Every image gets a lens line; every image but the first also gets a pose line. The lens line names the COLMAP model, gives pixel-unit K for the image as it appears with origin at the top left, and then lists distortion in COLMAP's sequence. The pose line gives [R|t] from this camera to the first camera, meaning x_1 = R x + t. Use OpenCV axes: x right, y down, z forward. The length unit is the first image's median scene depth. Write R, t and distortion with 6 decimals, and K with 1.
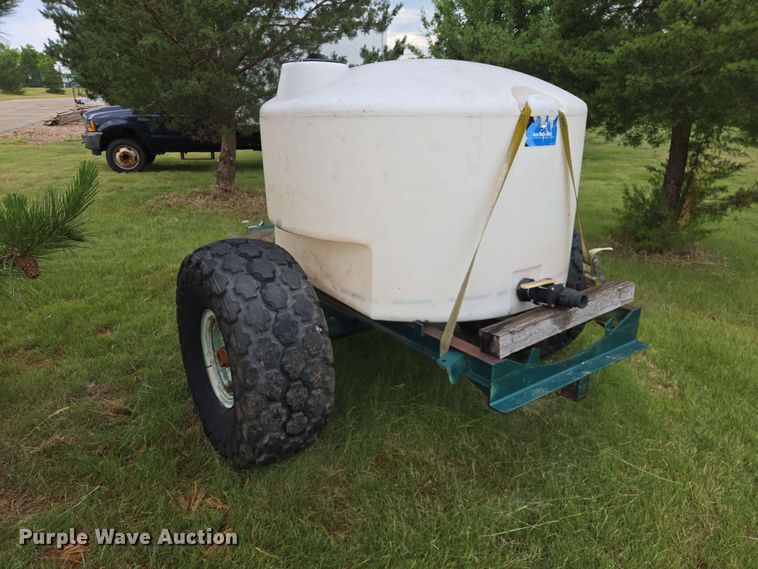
lens RADIAL K [[511.7, 0, 379.3], [0, 511.7, 281.3], [0, 0, 1]] dist [0.058468, -0.050105]
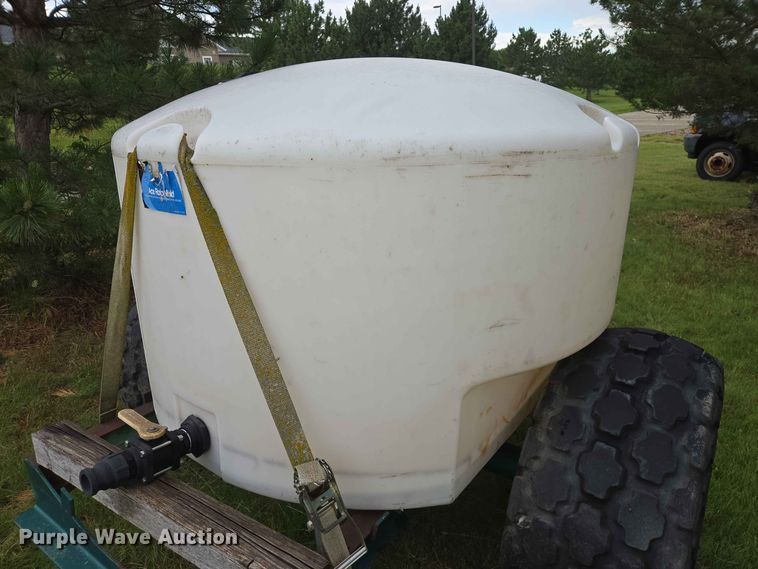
lens RADIAL K [[511.7, 0, 379.3], [0, 511.7, 281.3], [0, 0, 1]] dist [0.058468, -0.050105]
pose [[0.335697, 0.289198, -0.896478, 0.938169], [-0.280790, 0.939161, 0.197823, -0.370837], [0.899147, 0.185313, 0.396477, 0.997533]]
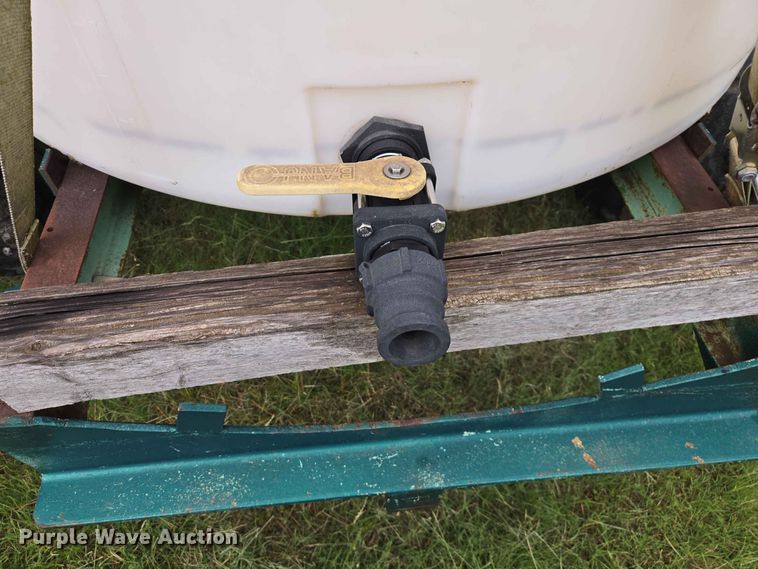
lens RADIAL K [[511.7, 0, 379.3], [0, 511.7, 281.3], [0, 0, 1]] dist [0.058468, -0.050105]
pose [[0.878764, 0.402113, -0.257058, 0.415173], [-0.180079, 0.778173, 0.601680, -0.105295], [0.441979, -0.482444, 0.756242, 0.823586]]
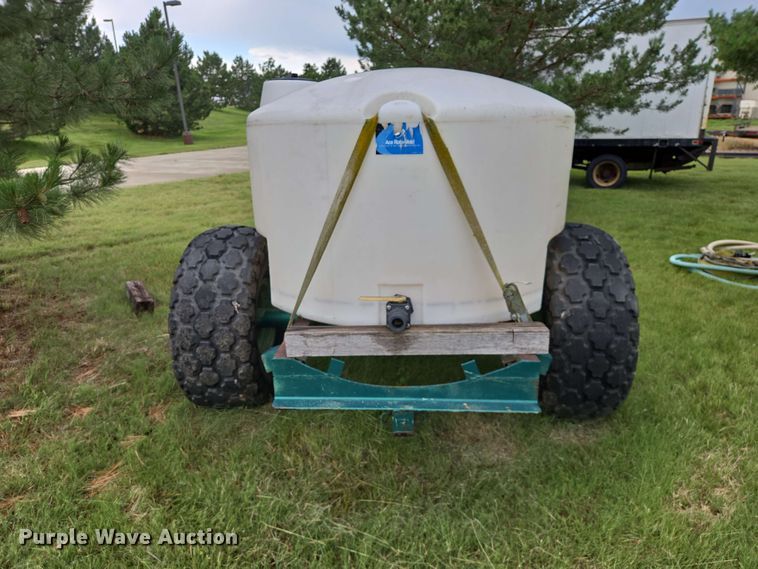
lens RADIAL K [[511.7, 0, 379.3], [0, 511.7, 281.3], [0, 0, 1]] dist [0.058468, -0.050105]
pose [[0.789300, 0.162507, -0.592113, 0.872382], [-0.178806, 0.983379, 0.031539, -0.057745], [0.587396, 0.080979, 0.805238, 0.241926]]
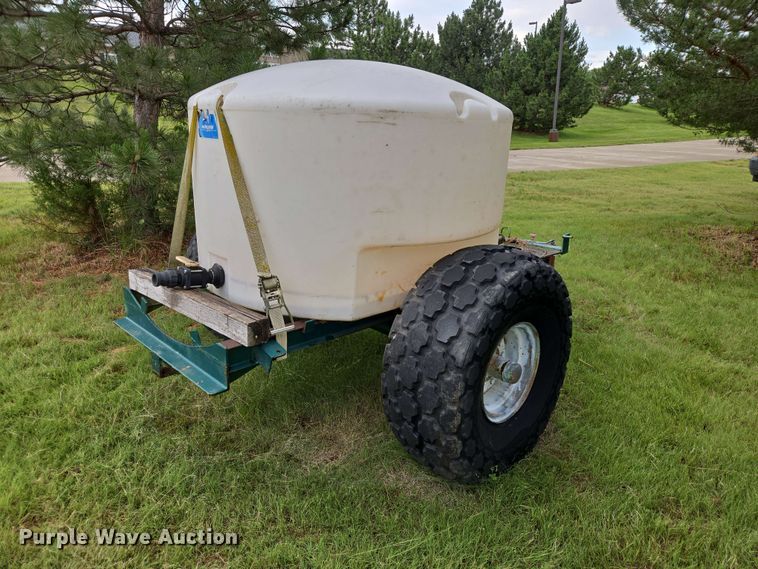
lens RADIAL K [[511.0, 0, 379.0], [0, 511.0, 284.5], [0, 0, 1]] dist [0.068272, -0.051376]
pose [[0.176031, 0.297830, -0.938248, 1.458113], [-0.339346, 0.913067, 0.226170, -0.345621], [0.924044, 0.278578, 0.261796, 1.125447]]
